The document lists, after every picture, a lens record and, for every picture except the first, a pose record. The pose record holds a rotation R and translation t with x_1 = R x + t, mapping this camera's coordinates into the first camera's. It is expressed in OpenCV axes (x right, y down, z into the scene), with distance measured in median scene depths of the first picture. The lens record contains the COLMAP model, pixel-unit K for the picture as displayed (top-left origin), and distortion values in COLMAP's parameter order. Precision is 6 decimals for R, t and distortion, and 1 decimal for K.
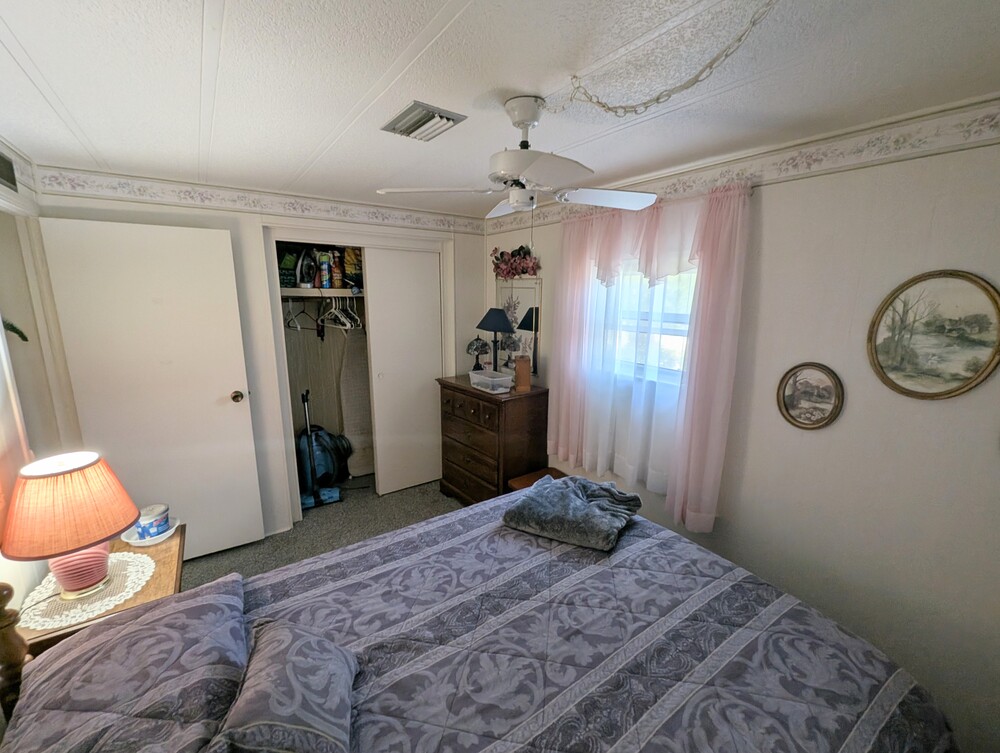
lens RADIAL K [[413.3, 0, 498.5], [0, 413.3, 382.2], [0, 0, 1]] dist [0.006402, -0.003029]
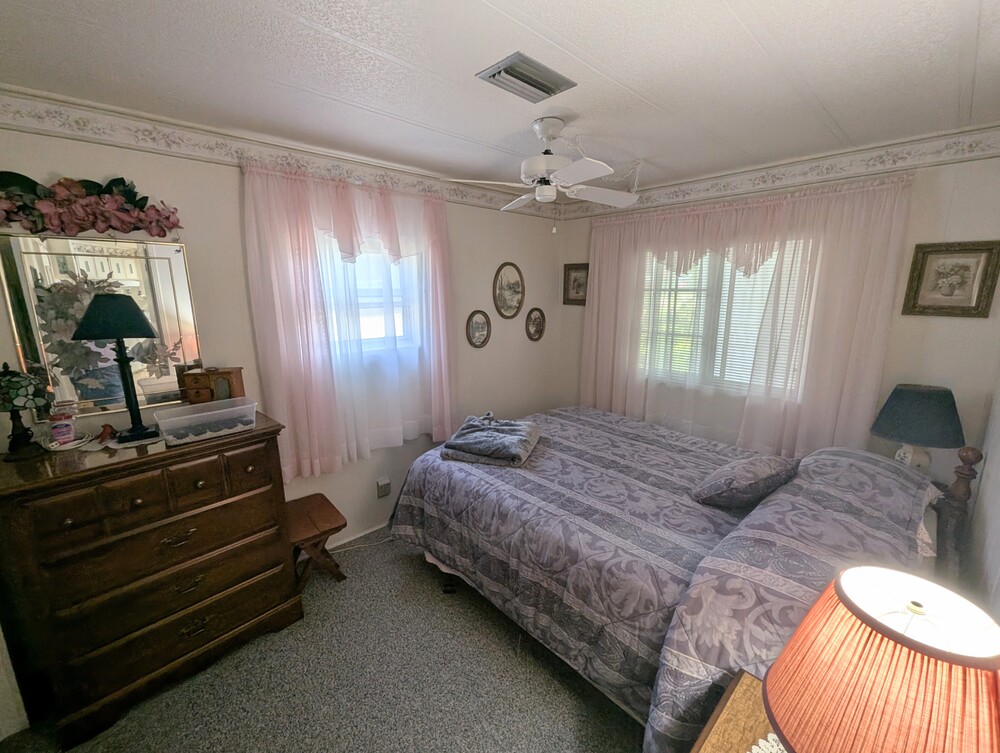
lens RADIAL K [[413.3, 0, 507.5], [0, 413.3, 382.4], [0, 0, 1]] dist [0.006402, -0.003029]
pose [[-0.147296, -0.231211, 0.961689, -1.214565], [0.214141, 0.941779, 0.259223, -0.216236], [-0.965633, 0.244120, -0.089209, 1.255626]]
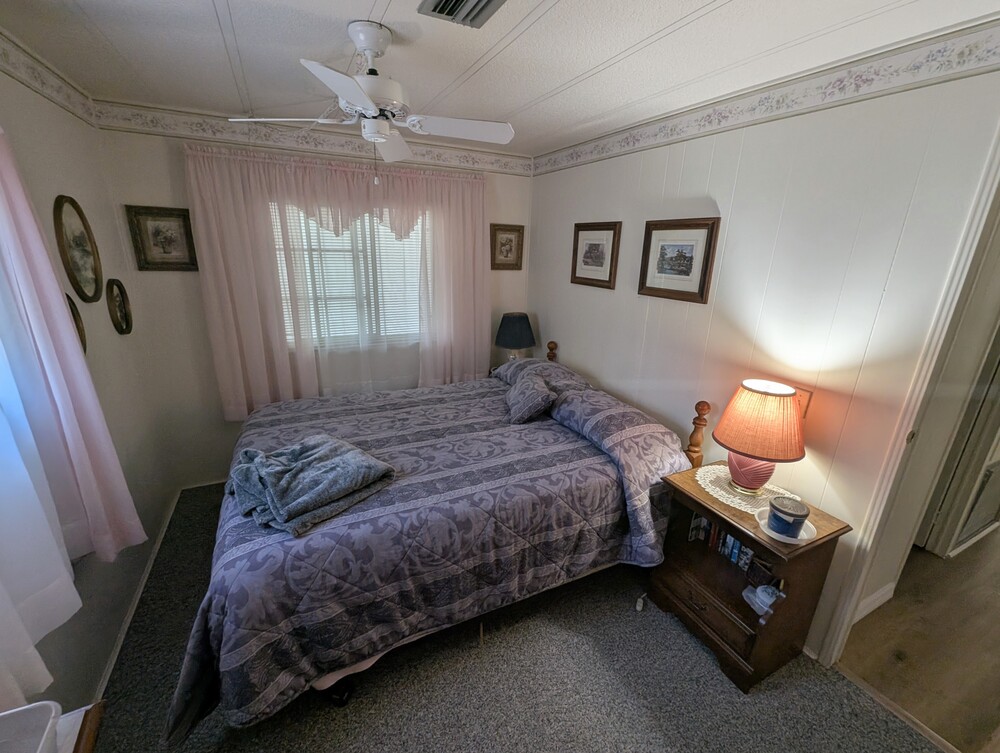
lens RADIAL K [[413.3, 0, 495.0], [0, 413.3, 381.0], [0, 0, 1]] dist [0.006402, -0.003029]
pose [[-0.985489, -0.087619, 0.145374, -0.390412], [-0.001418, 0.860684, 0.509138, -0.387493], [-0.169731, 0.501544, -0.848319, 1.922634]]
